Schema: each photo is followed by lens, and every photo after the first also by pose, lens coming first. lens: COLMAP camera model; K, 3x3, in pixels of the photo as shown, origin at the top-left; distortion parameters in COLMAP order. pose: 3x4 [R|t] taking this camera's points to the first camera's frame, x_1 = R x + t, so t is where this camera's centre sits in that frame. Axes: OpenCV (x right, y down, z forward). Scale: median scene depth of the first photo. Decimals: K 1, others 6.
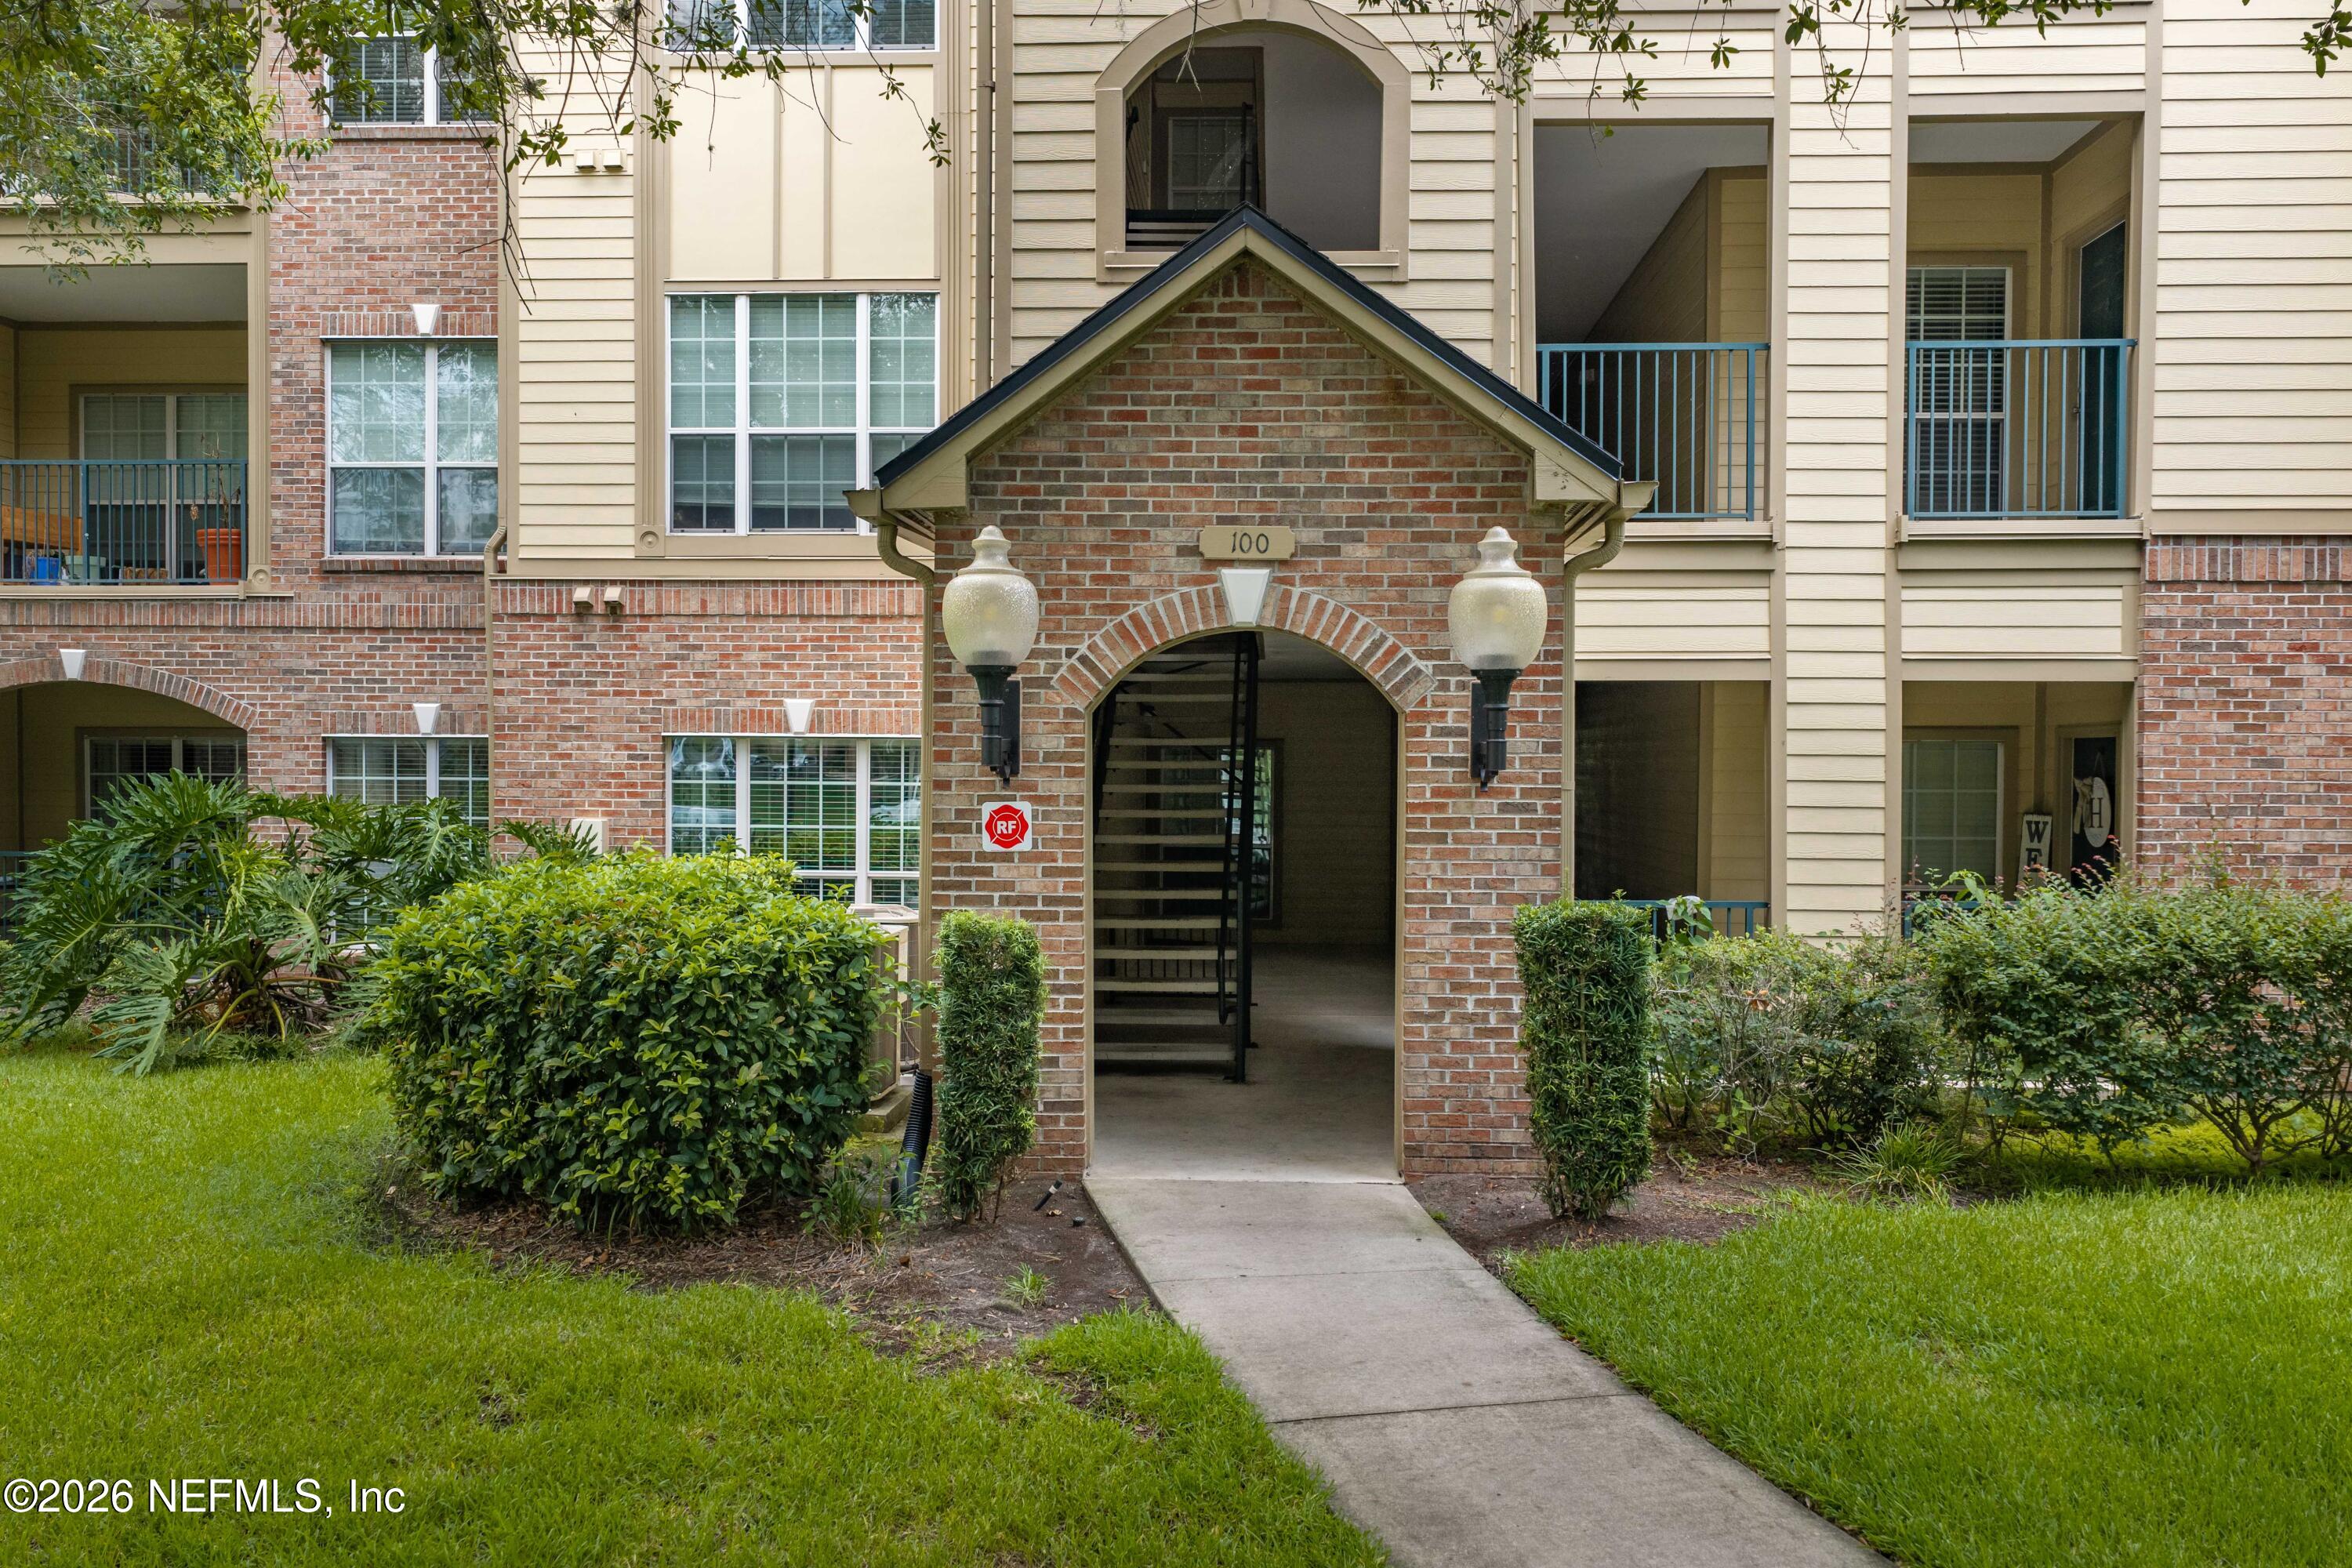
lens RADIAL K [[1954.9, 0, 1175.3], [0, 1954.9, 794.1], [0, 0, 1]] dist [0.011411, -0.017920]
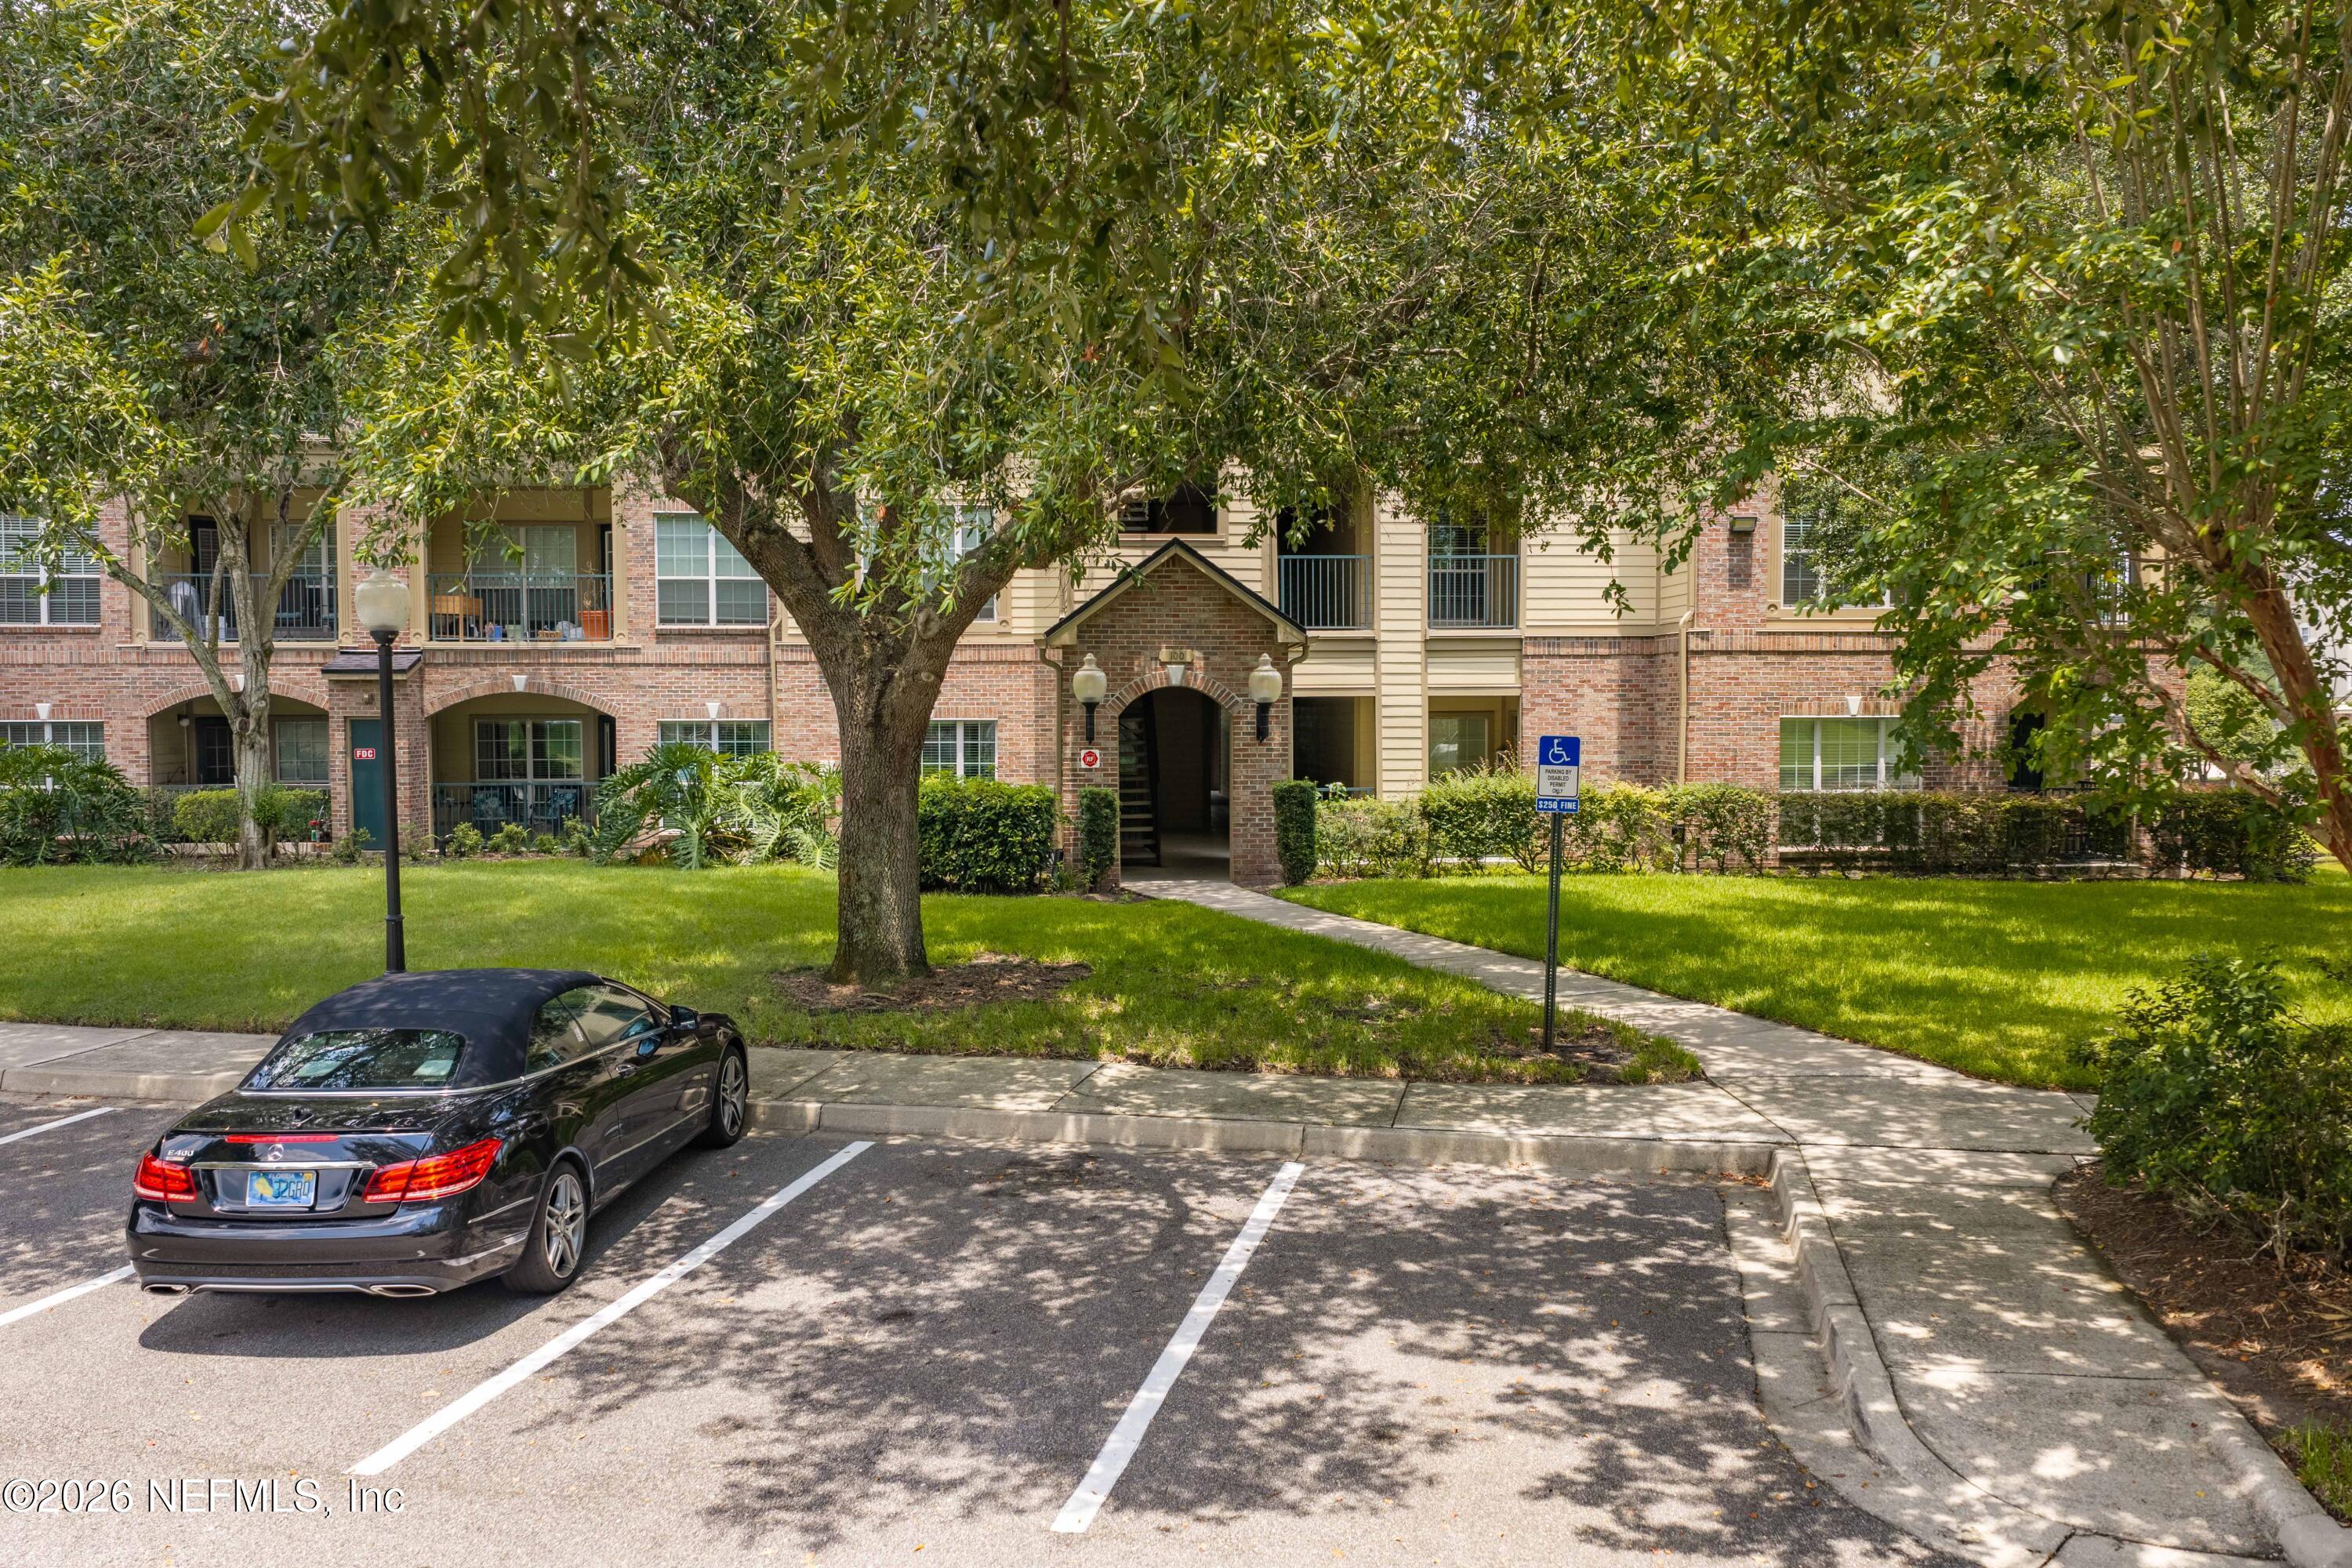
lens RADIAL K [[1954.9, 0, 1178.3], [0, 1954.9, 793.5], [0, 0, 1]] dist [0.011411, -0.017920]
pose [[0.992352, -0.014401, 0.122594, -0.242027], [0.011215, 0.999582, 0.026635, -0.005210], [-0.122926, -0.025056, 0.992099, -1.406811]]
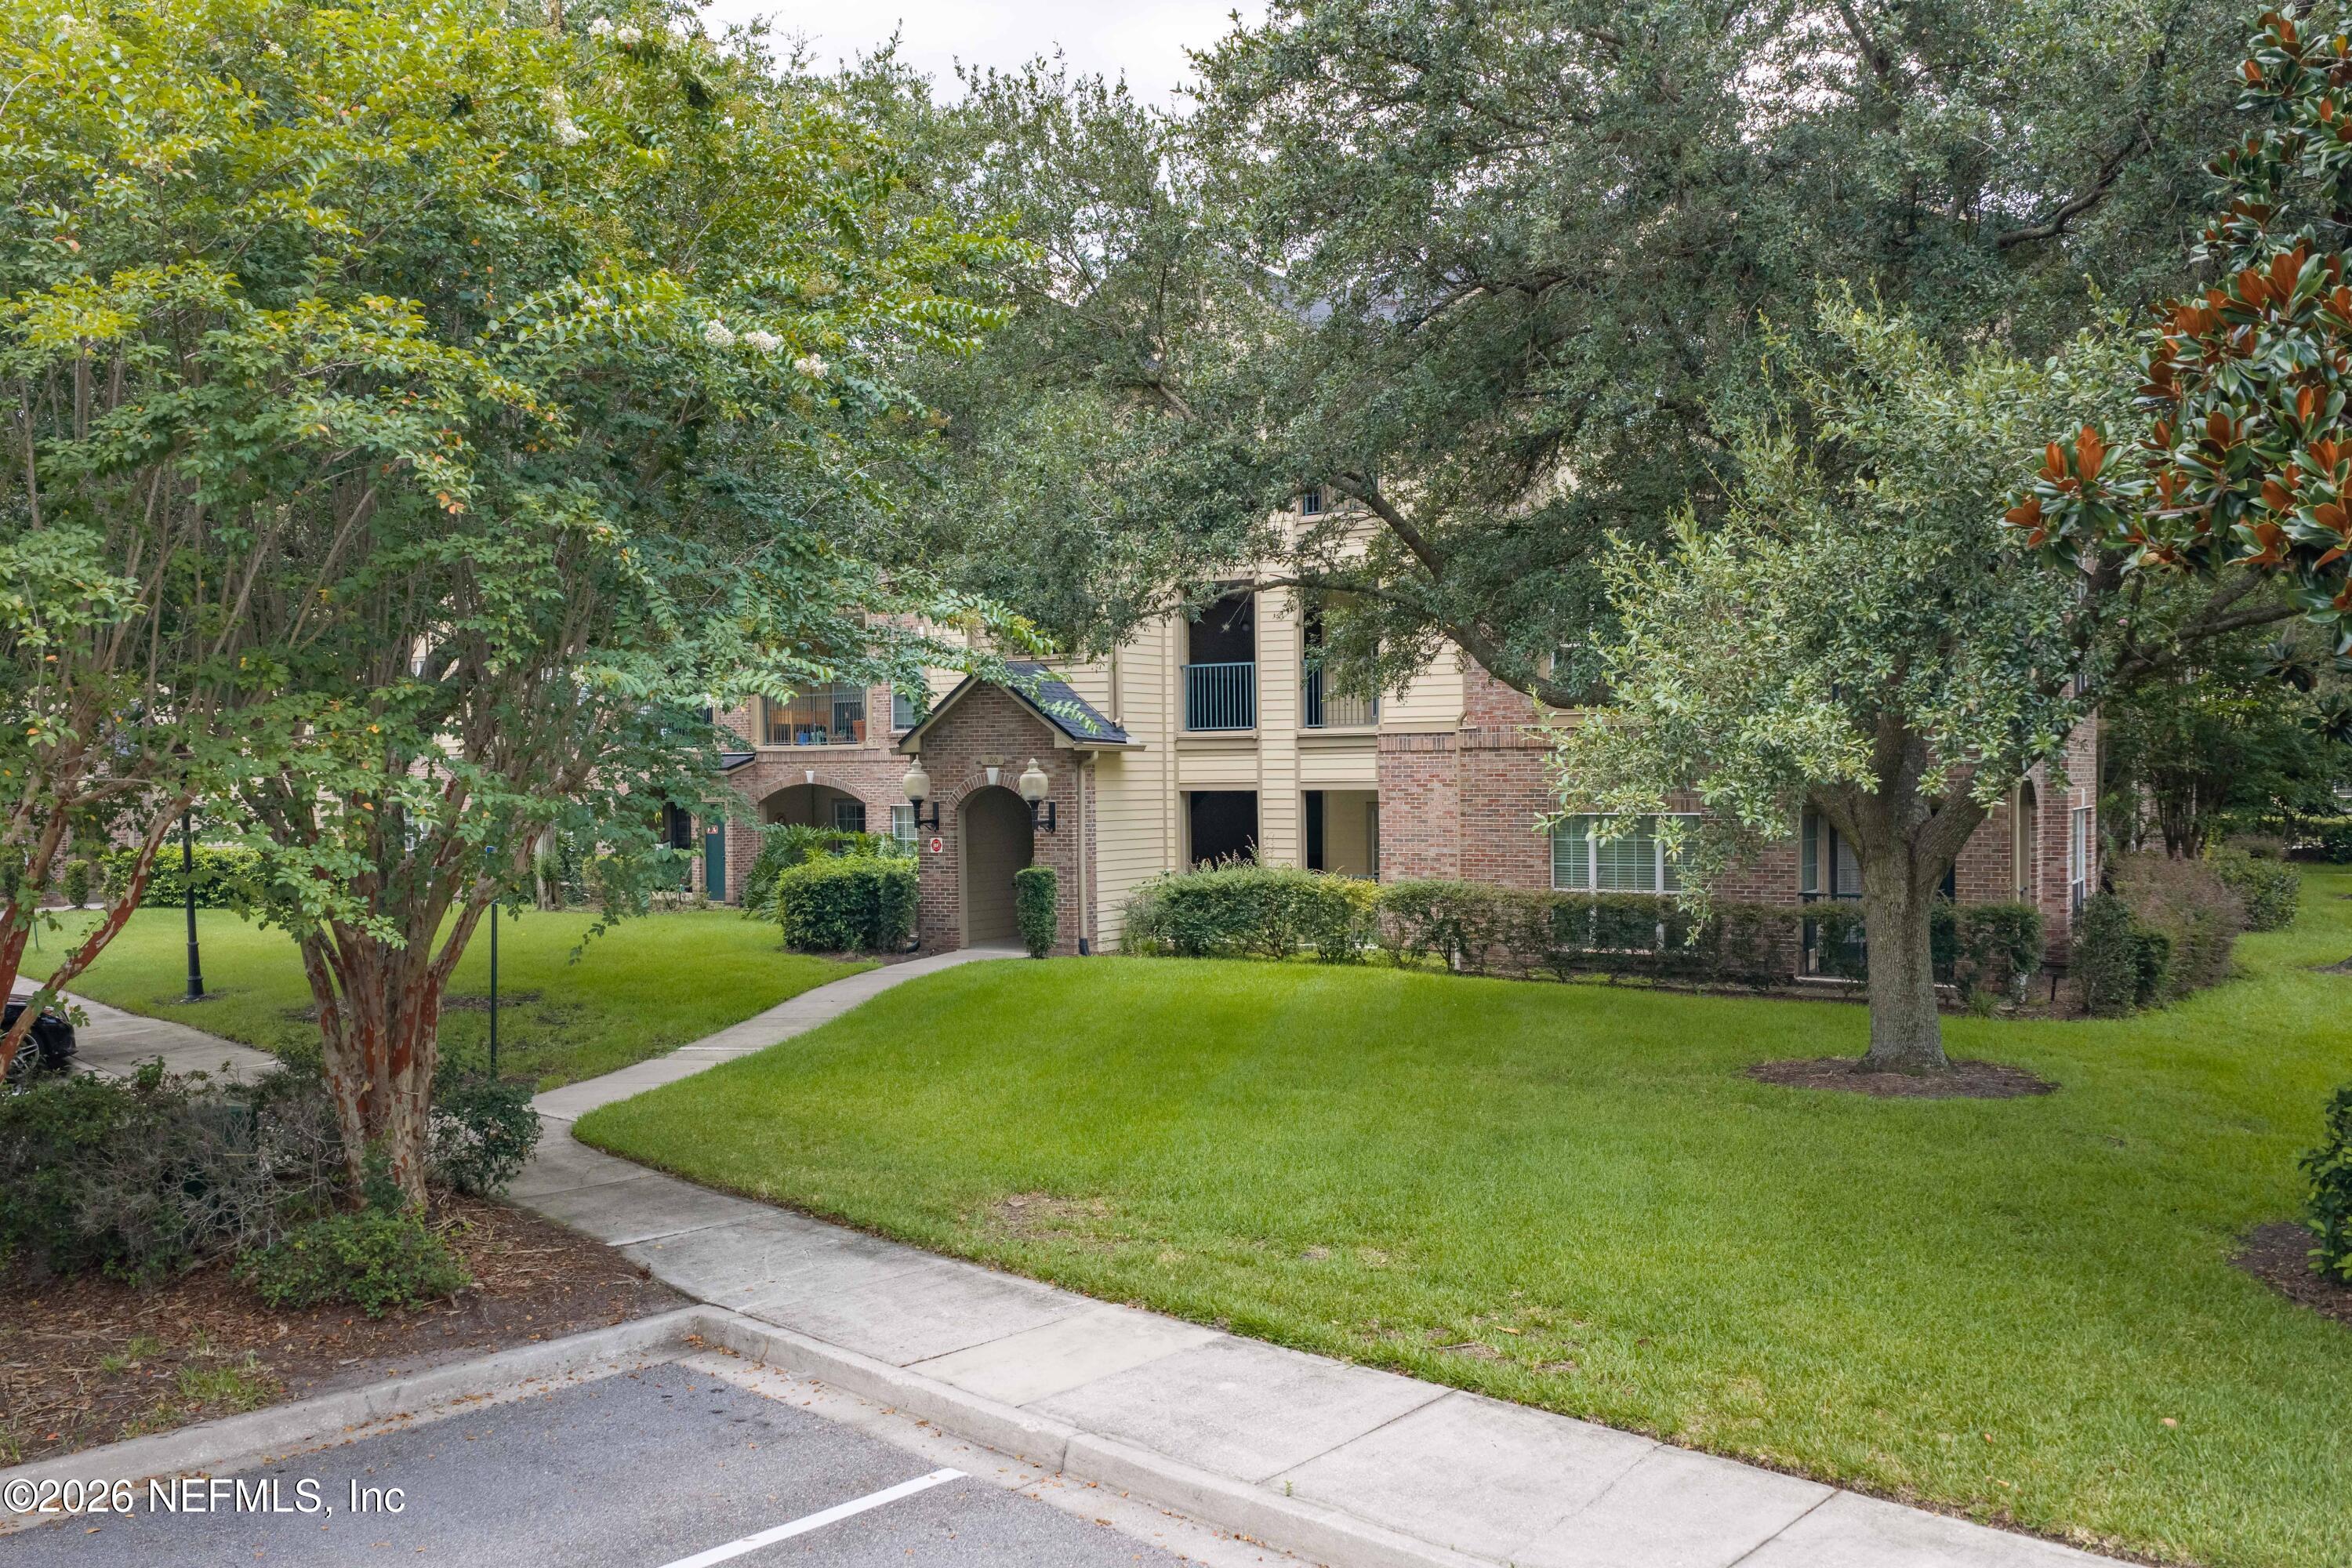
lens RADIAL K [[1954.9, 0, 1175.5], [0, 1954.9, 784.4], [0, 0, 1]] dist [0.011411, -0.017920]
pose [[0.878236, -0.011911, -0.478079, 1.495503], [0.006989, 0.999903, -0.012074, -0.036401], [0.478176, 0.007263, 0.878234, -1.382809]]
